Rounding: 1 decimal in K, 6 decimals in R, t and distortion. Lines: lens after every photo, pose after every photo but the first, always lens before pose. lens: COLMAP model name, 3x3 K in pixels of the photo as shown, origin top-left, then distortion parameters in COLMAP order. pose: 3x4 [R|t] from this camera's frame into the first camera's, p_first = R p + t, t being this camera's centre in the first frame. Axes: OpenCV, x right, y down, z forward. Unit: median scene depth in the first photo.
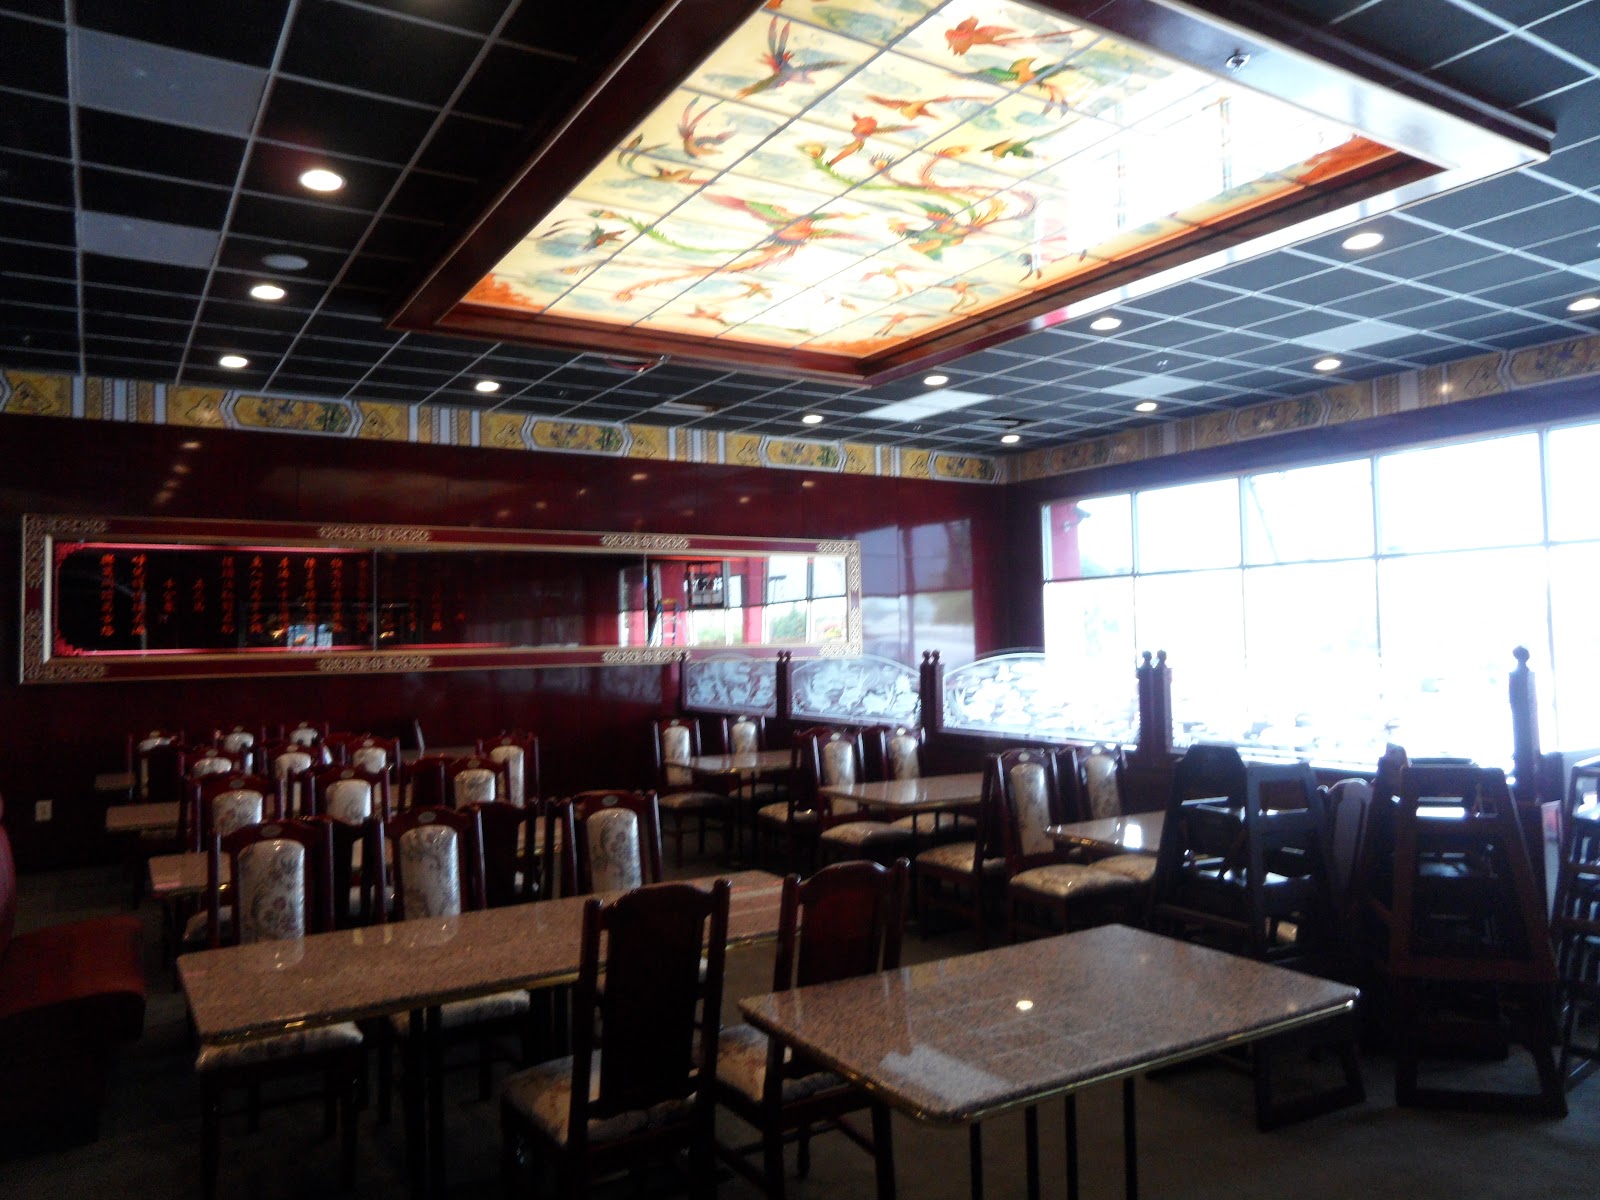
lens RADIAL K [[1141.5, 0, 792.4], [0, 1141.5, 591.3], [0, 0, 1]] dist [-0.027239, 0.029778]
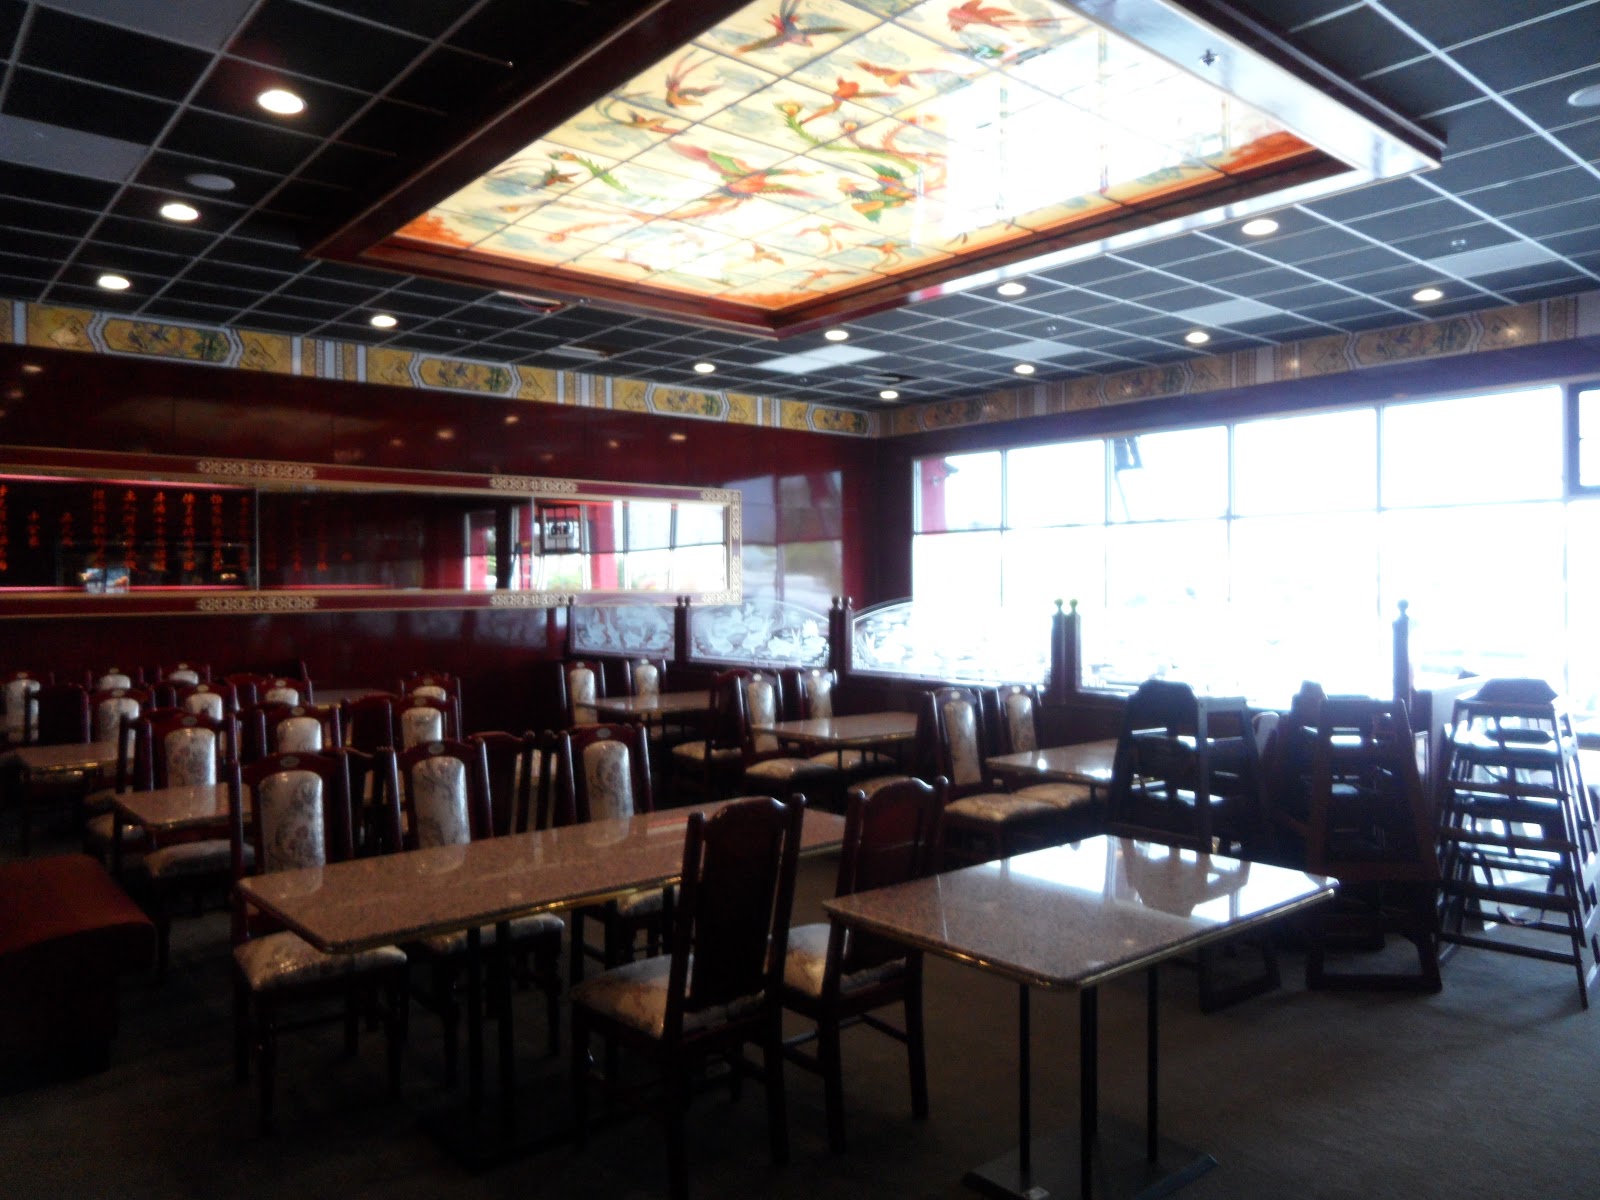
lens RADIAL K [[1141.5, 0, 775.4], [0, 1141.5, 600.8], [0, 0, 1]] dist [-0.027239, 0.029778]
pose [[0.989812, 0.012745, 0.141807, -0.104072], [-0.020172, 0.998492, 0.051063, 0.004044], [-0.140943, -0.053404, 0.988576, -0.031586]]
